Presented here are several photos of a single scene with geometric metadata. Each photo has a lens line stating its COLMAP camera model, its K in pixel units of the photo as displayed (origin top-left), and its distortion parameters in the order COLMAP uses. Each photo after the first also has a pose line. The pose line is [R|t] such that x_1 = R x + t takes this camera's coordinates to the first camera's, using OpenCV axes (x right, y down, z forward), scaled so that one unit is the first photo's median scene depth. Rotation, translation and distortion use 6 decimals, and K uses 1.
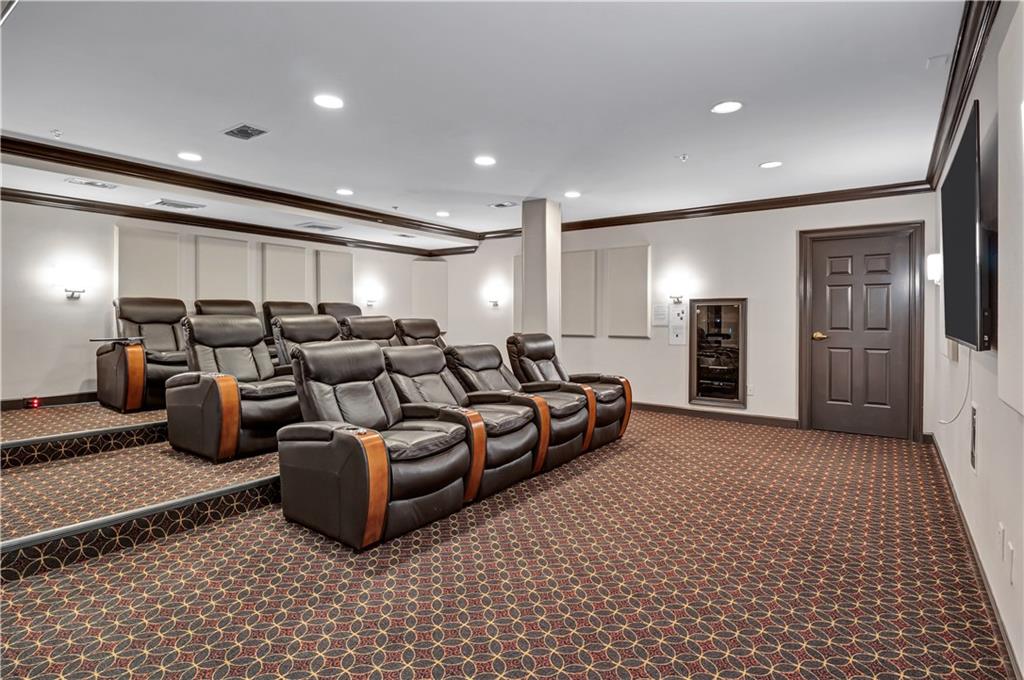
lens RADIAL K [[518.6, 0, 503.8], [0, 518.6, 324.4], [0, 0, 1]] dist [-0.004159, -0.000087]
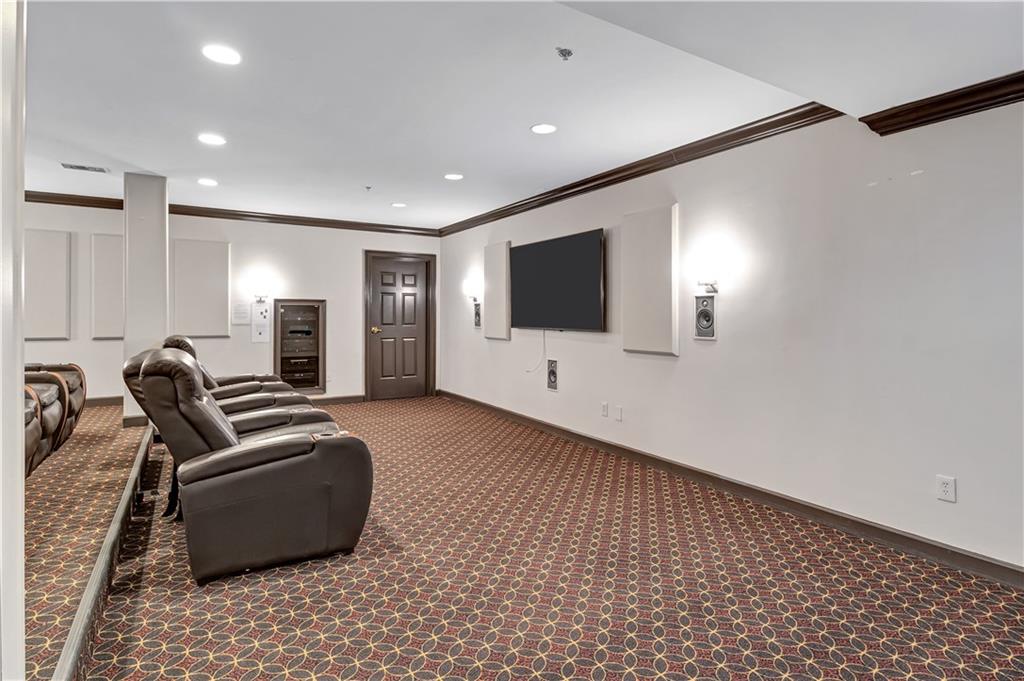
lens RADIAL K [[518.6, 0, 524.8], [0, 518.6, 313.4], [0, 0, 1]] dist [-0.004159, -0.000087]
pose [[0.382128, 0.004847, 0.924097, -0.454486], [0.007744, 0.999934, -0.008448, -0.006089], [-0.924077, 0.010385, 0.382065, 0.123852]]
